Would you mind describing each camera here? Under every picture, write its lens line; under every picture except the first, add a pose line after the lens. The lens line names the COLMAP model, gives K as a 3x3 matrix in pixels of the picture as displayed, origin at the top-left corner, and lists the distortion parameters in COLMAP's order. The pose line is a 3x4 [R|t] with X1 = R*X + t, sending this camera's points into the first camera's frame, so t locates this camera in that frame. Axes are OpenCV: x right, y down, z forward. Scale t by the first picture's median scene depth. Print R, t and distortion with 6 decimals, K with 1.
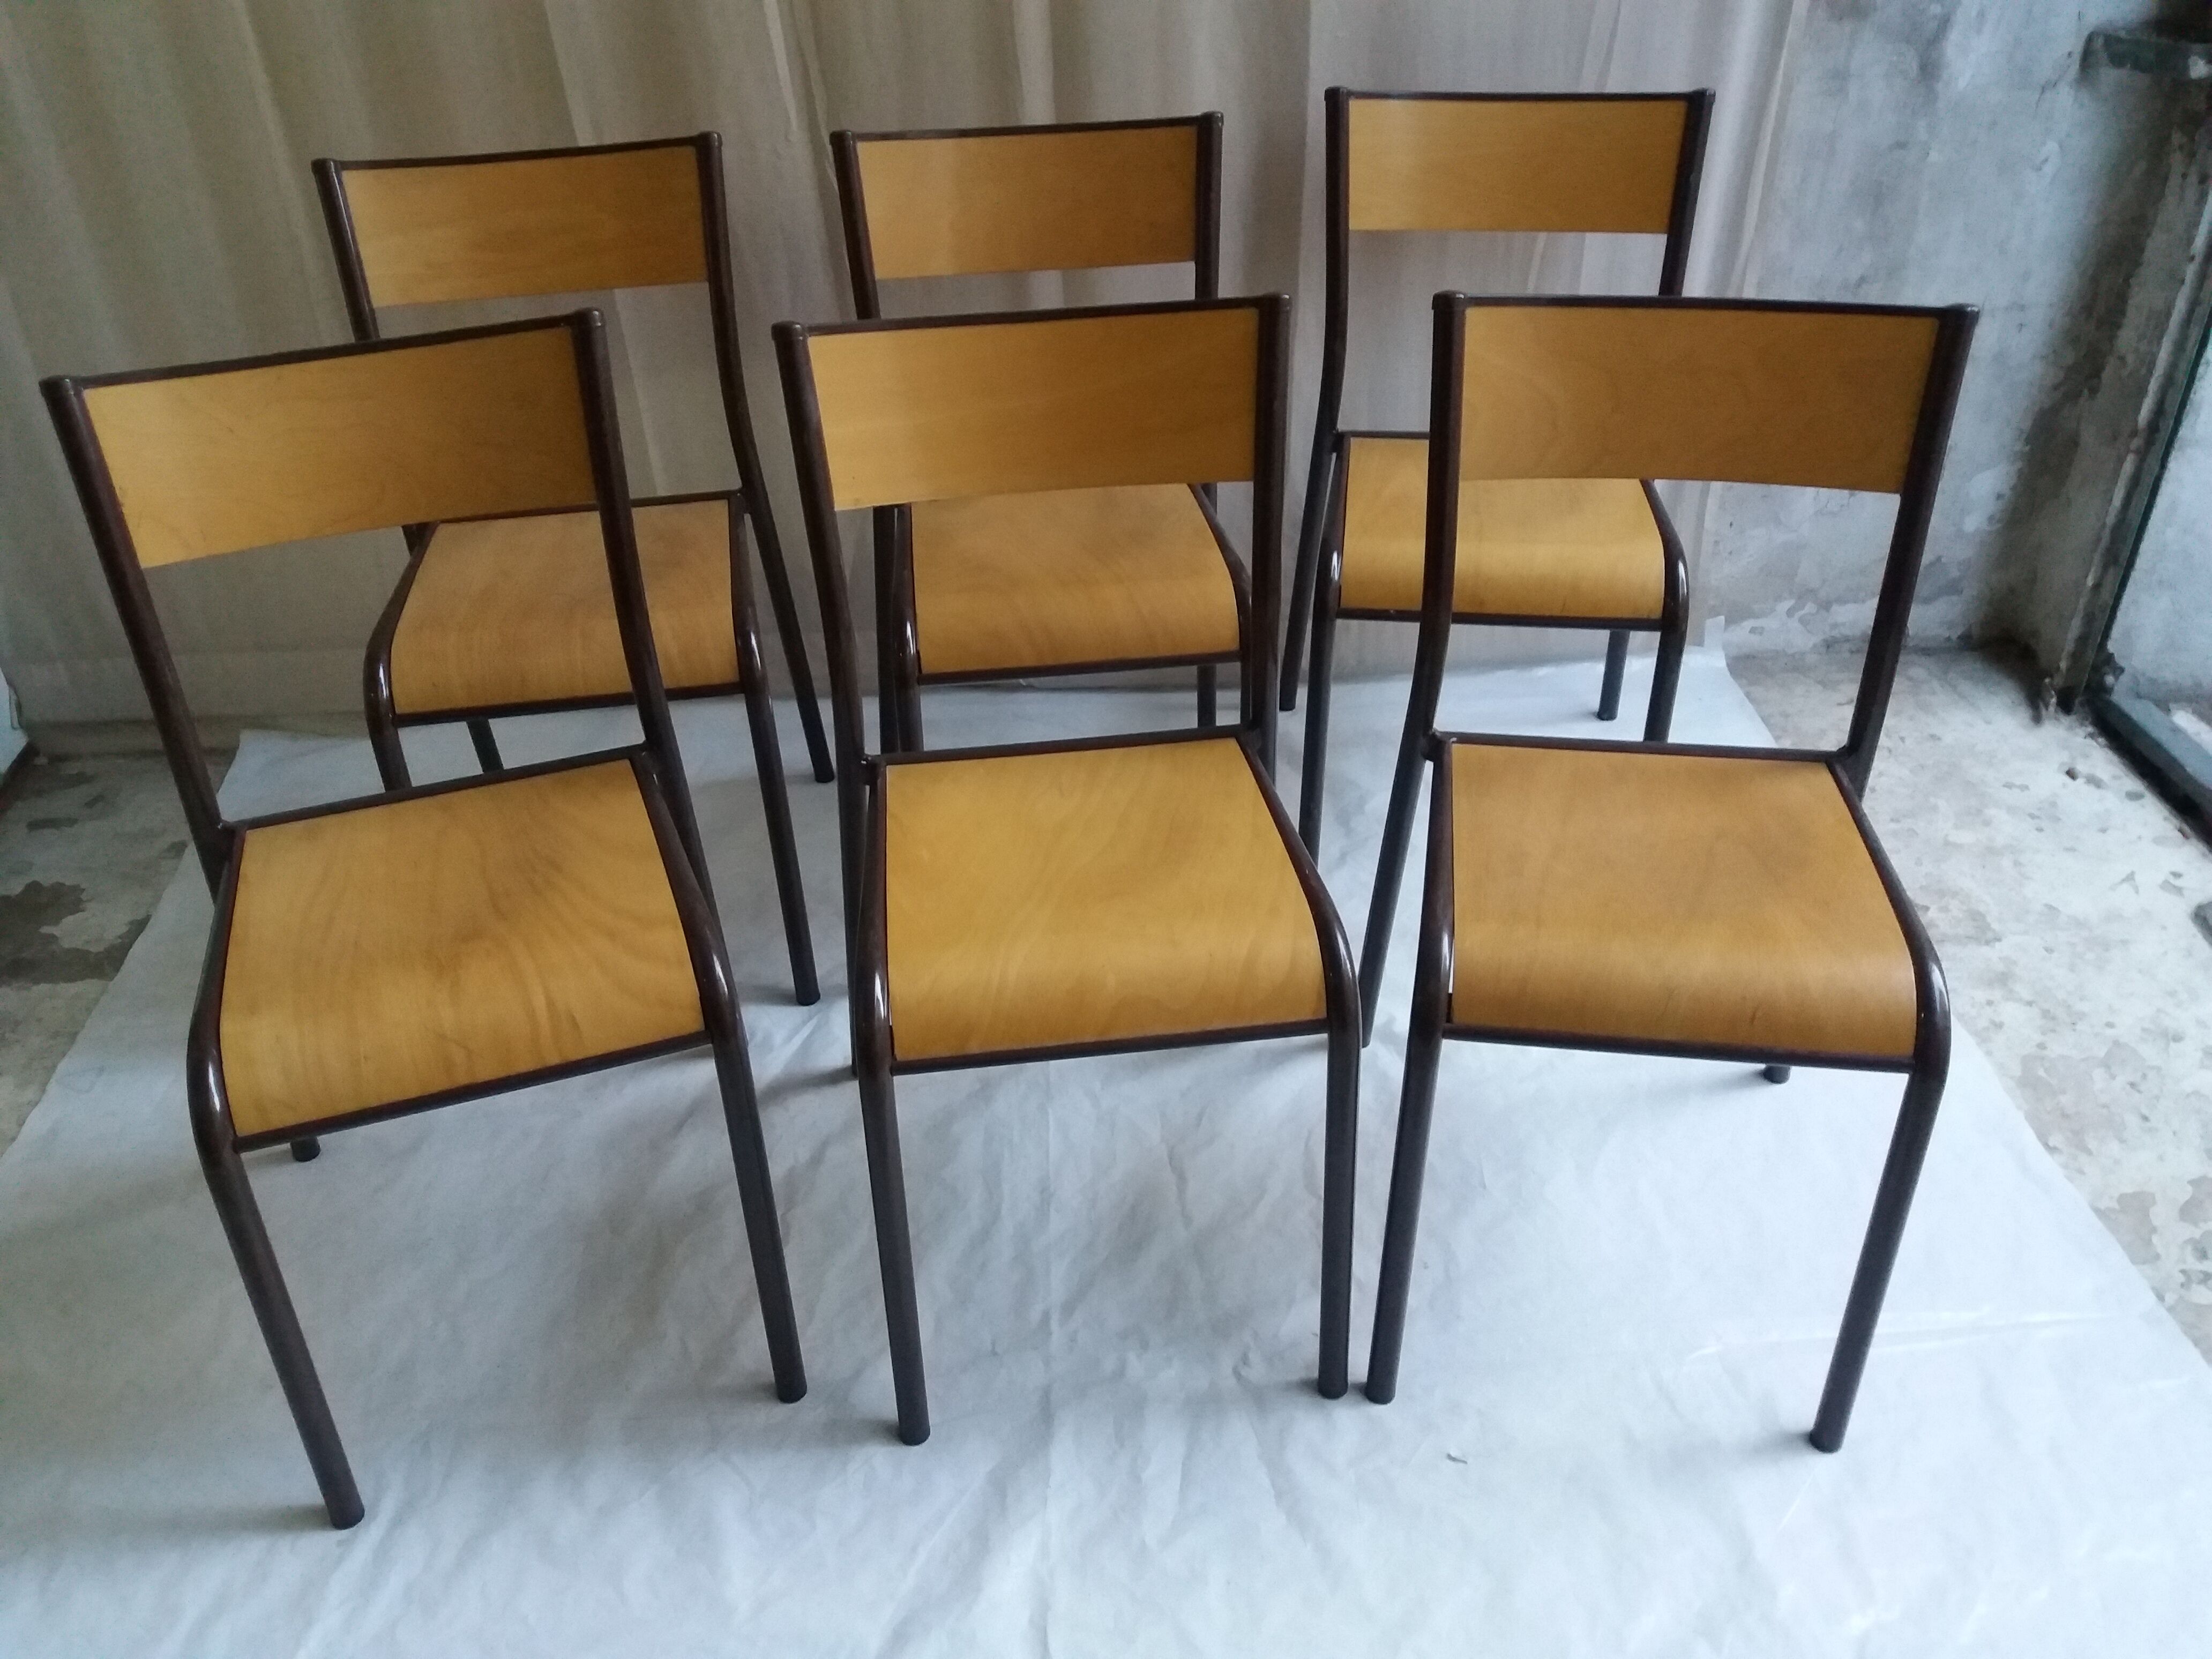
lens RADIAL K [[1821.6, 0, 1080.8], [0, 1821.6, 798.9], [0, 0, 1]] dist [0.008556, -0.026799]
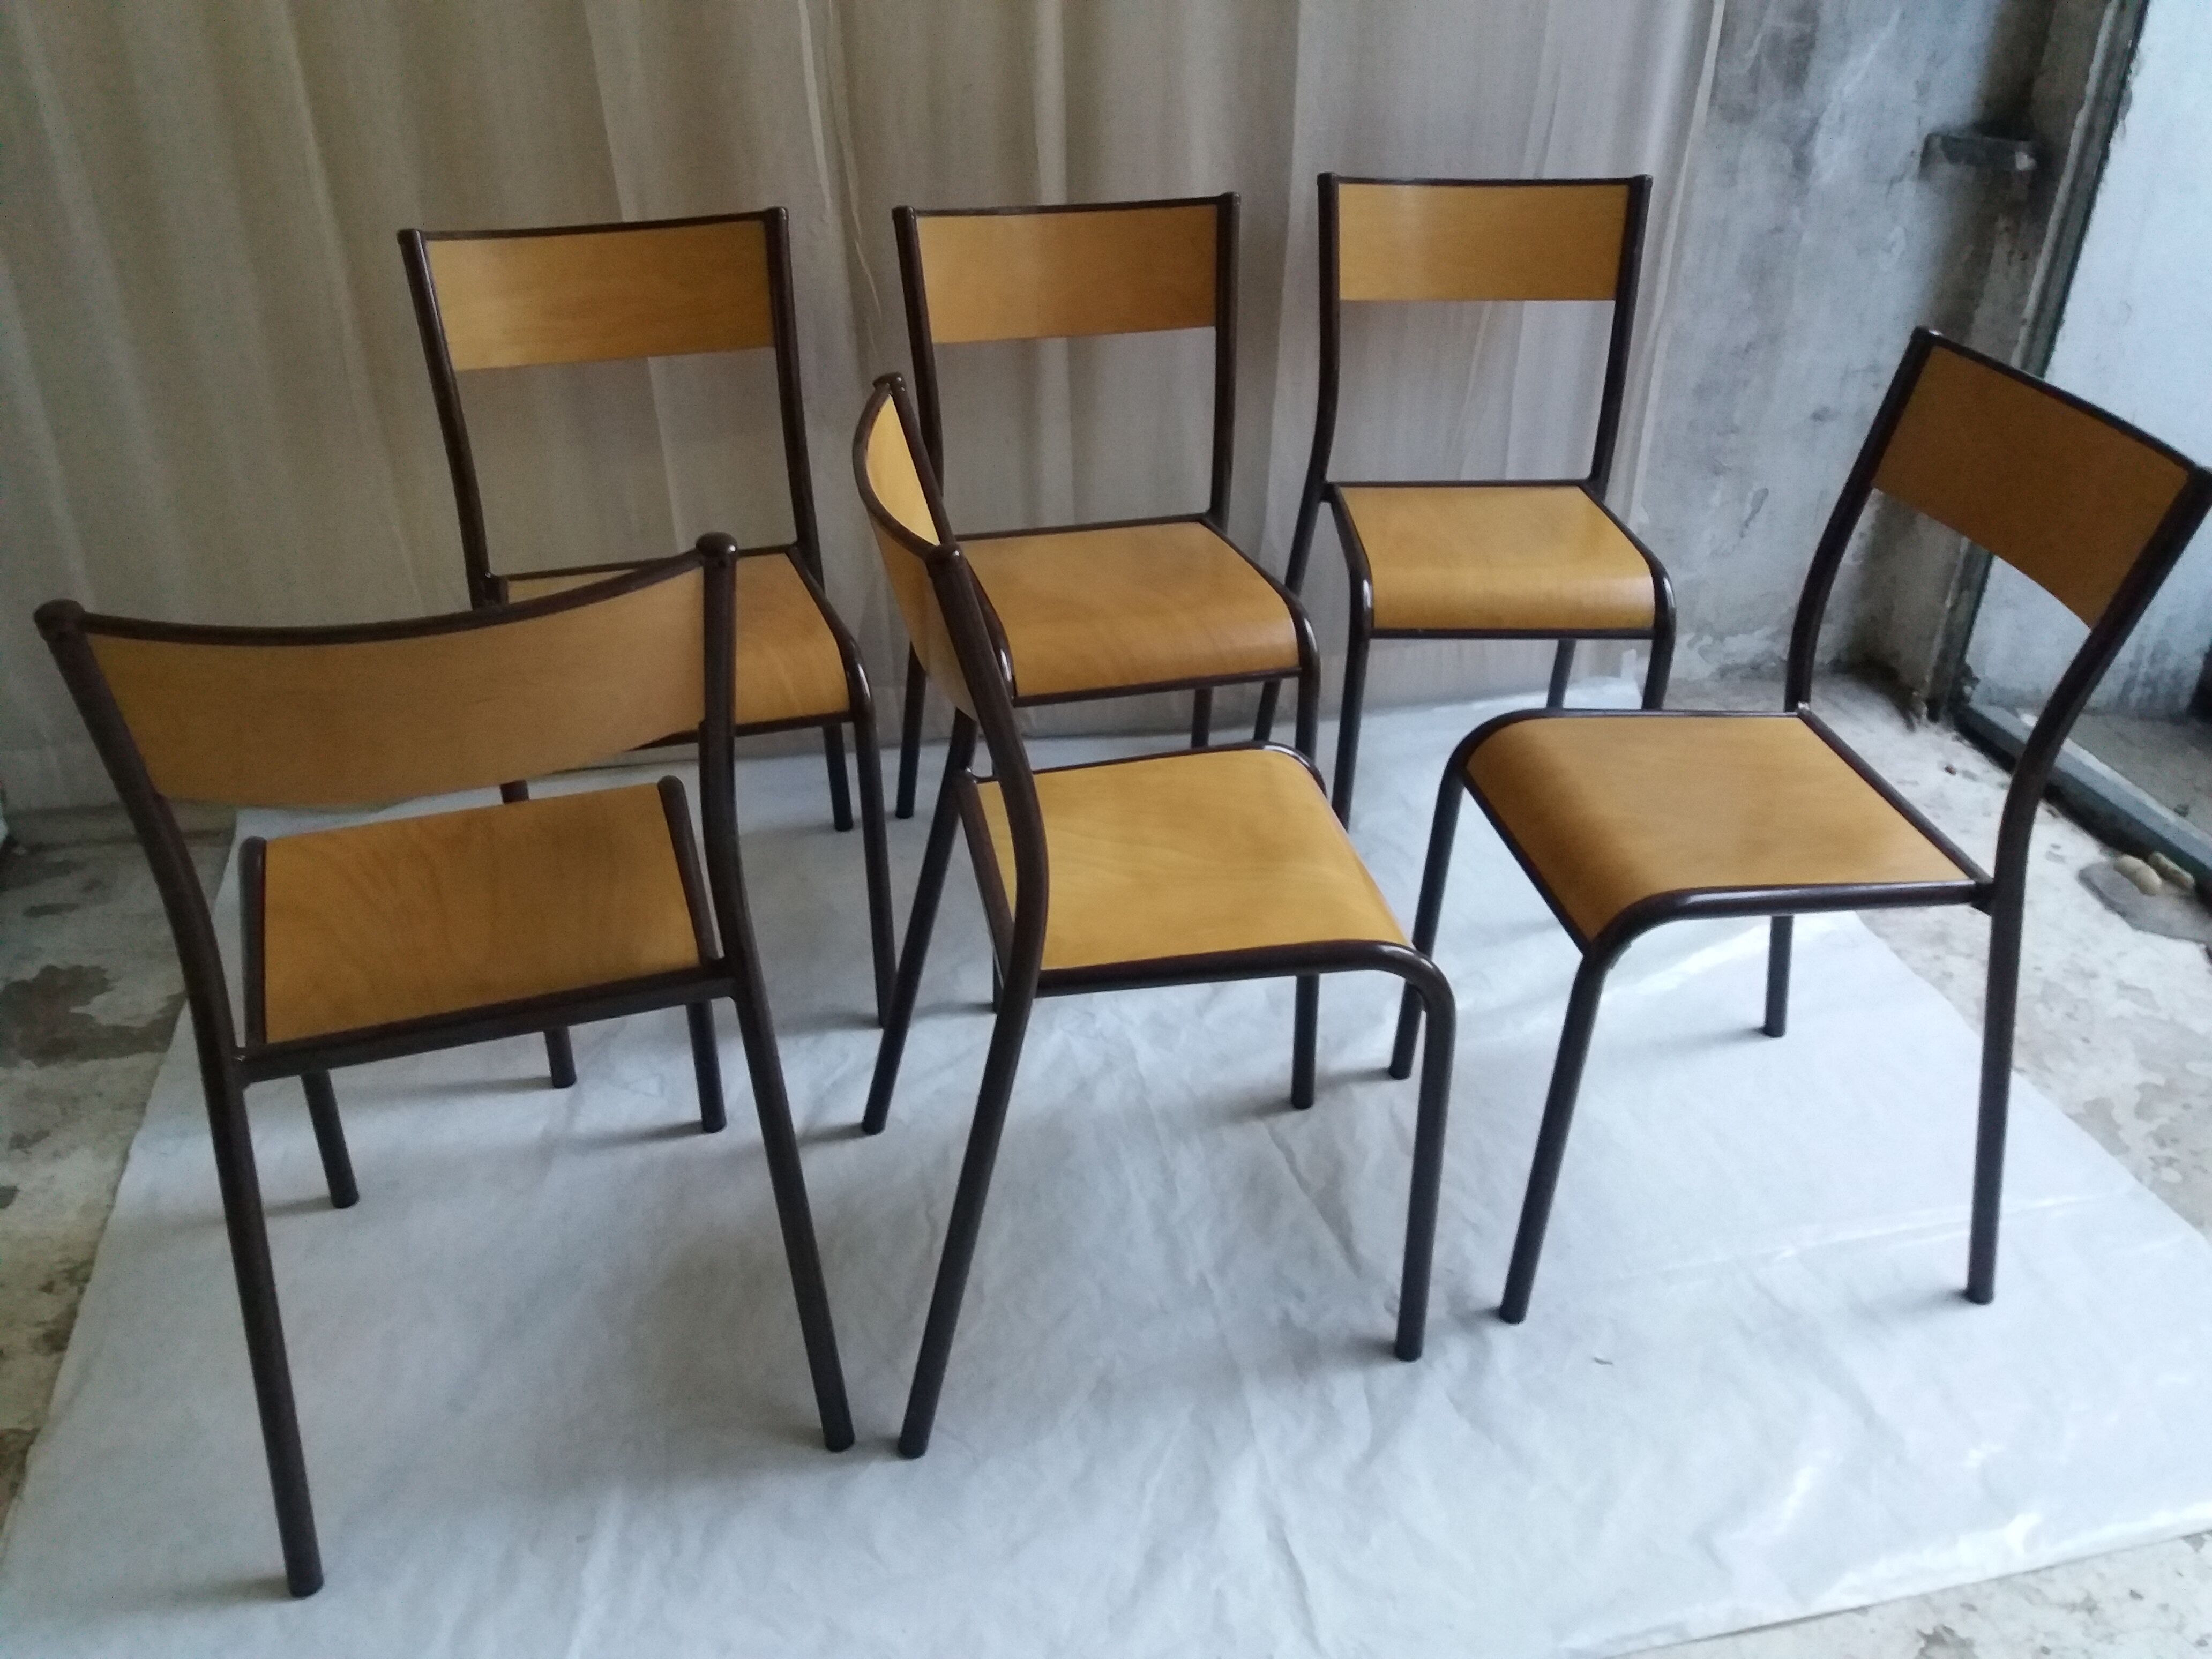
lens RADIAL K [[1821.6, 0, 1084.4], [0, 1821.6, 802.7], [0, 0, 1]] dist [0.008556, -0.026799]
pose [[0.987397, -0.044780, 0.151796, -0.193290], [0.054893, 0.996497, -0.063095, 0.056633], [-0.148438, 0.070632, 0.986396, -0.053706]]
